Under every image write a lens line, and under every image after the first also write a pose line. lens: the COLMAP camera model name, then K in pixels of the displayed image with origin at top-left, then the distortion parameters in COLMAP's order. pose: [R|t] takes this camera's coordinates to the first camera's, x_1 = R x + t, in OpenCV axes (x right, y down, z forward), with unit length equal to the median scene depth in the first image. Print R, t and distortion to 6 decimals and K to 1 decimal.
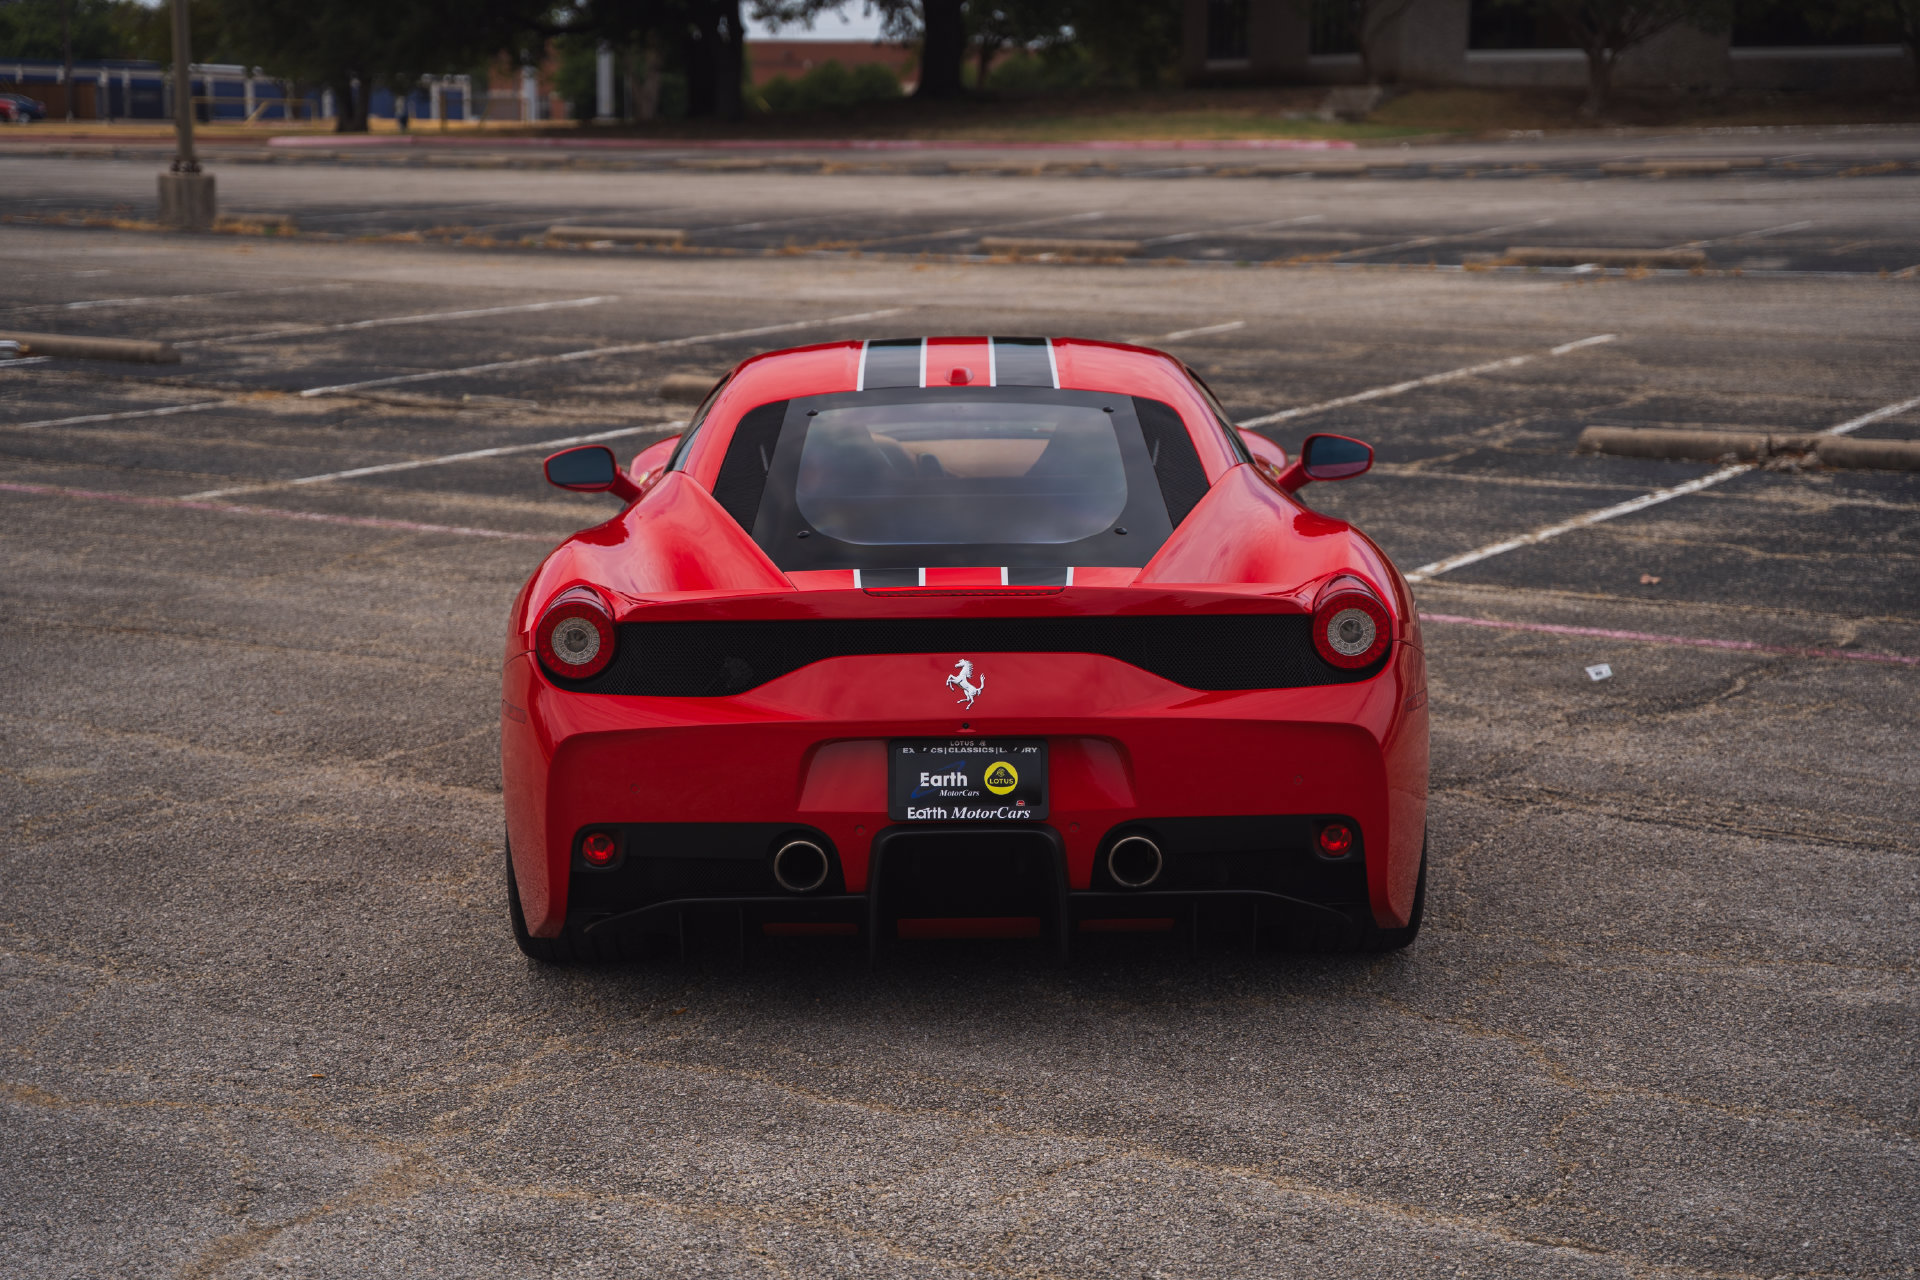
lens RADIAL K [[3337.6, 0, 969.6], [0, 3337.6, 637.8], [0, 0, 1]] dist [0.217284, 0.041924]
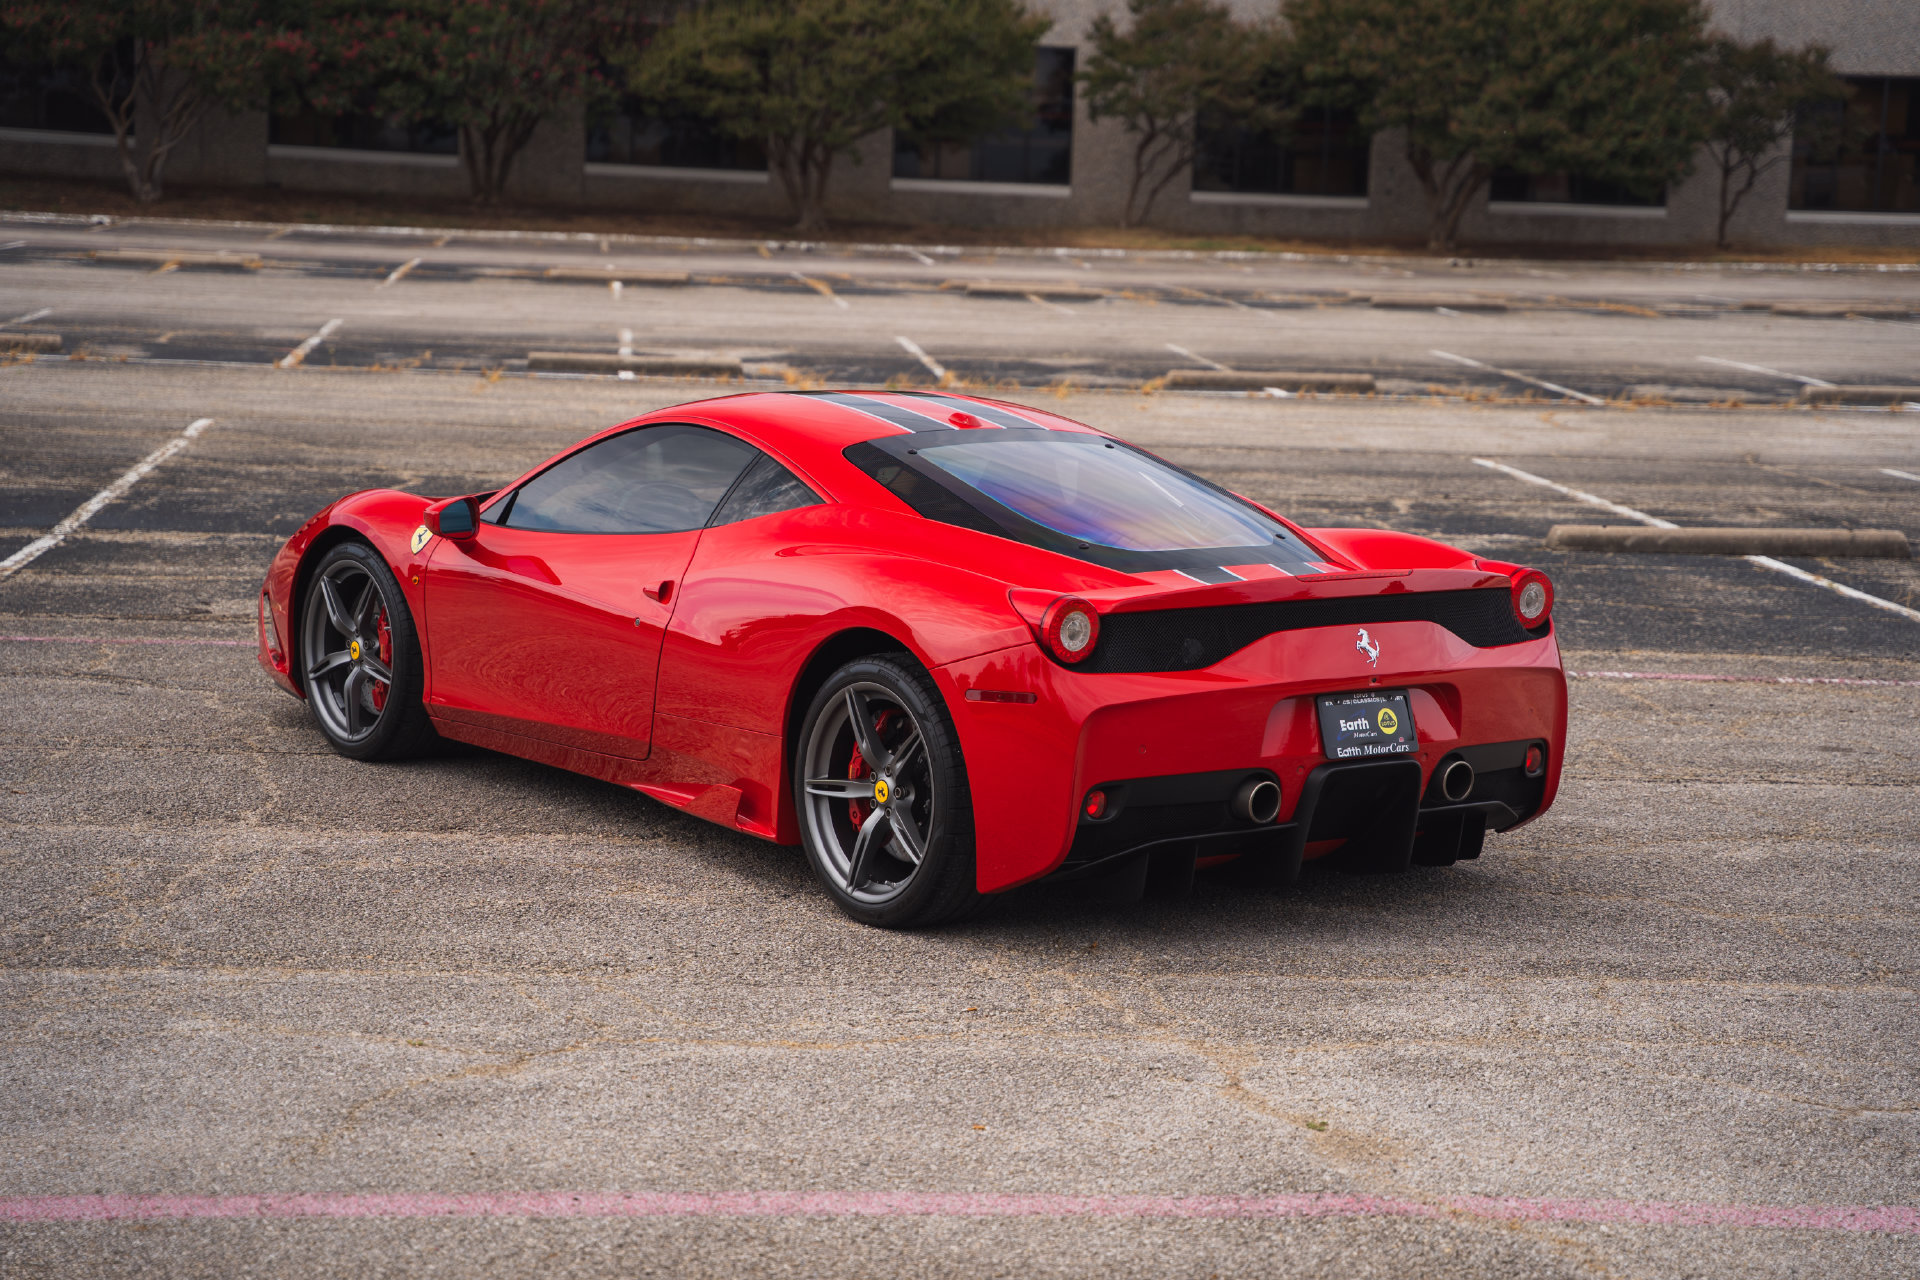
lens RADIAL K [[3516.0, 0, 970.8], [0, 3516.0, 617.7], [0, 0, 1]] dist [0.246452, 0.331155]
pose [[0.799970, -0.037293, 0.598880, -0.899210], [0.067001, 0.997377, -0.027391, 0.028229], [-0.596288, 0.062038, 0.800370, 0.014583]]
